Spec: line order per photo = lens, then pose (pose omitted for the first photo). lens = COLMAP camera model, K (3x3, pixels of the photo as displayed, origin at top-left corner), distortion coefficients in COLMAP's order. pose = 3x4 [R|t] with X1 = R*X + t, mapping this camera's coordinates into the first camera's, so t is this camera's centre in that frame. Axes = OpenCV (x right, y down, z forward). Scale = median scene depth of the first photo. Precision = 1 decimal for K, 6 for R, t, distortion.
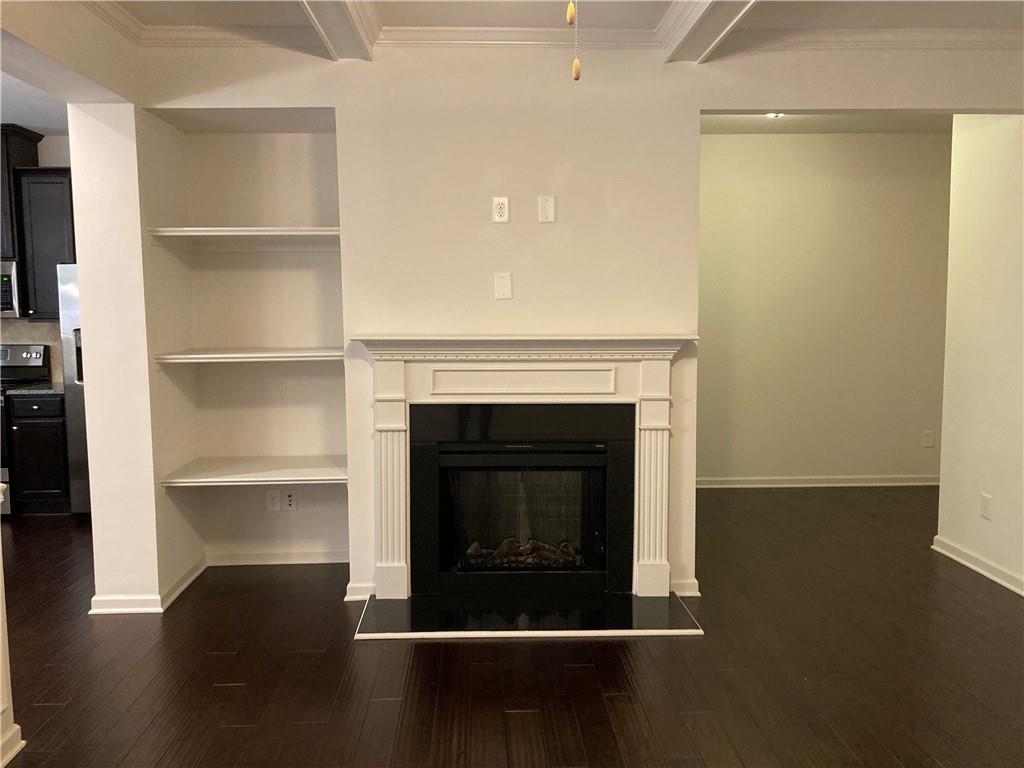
lens RADIAL K [[847.5, 0, 512.0], [0, 847.5, 384.0], [0, 0, 1]] dist [0.000766, -0.000926]
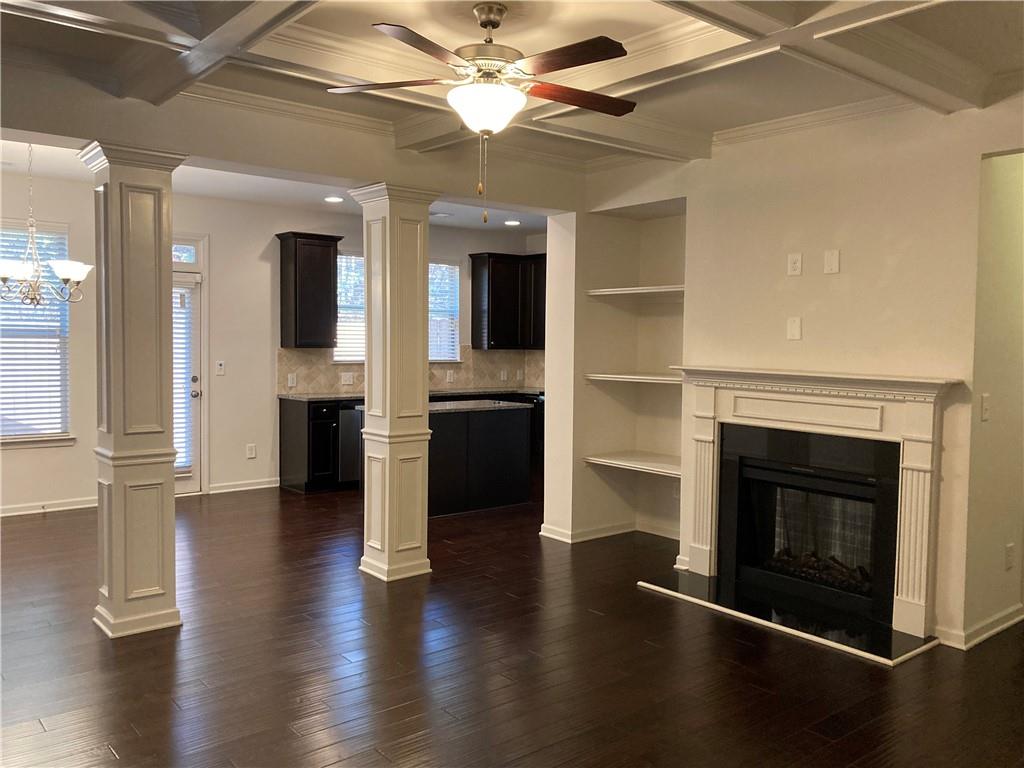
lens RADIAL K [[836.0, 0, 512.0], [0, 836.0, 384.0], [0, 0, 1]] dist [-0.054274, -0.004104]
pose [[0.599007, 0.057981, -0.798642, 0.672654], [-0.096727, 0.995311, -0.000290, -0.002225], [0.794880, 0.077423, 0.601807, 0.005709]]
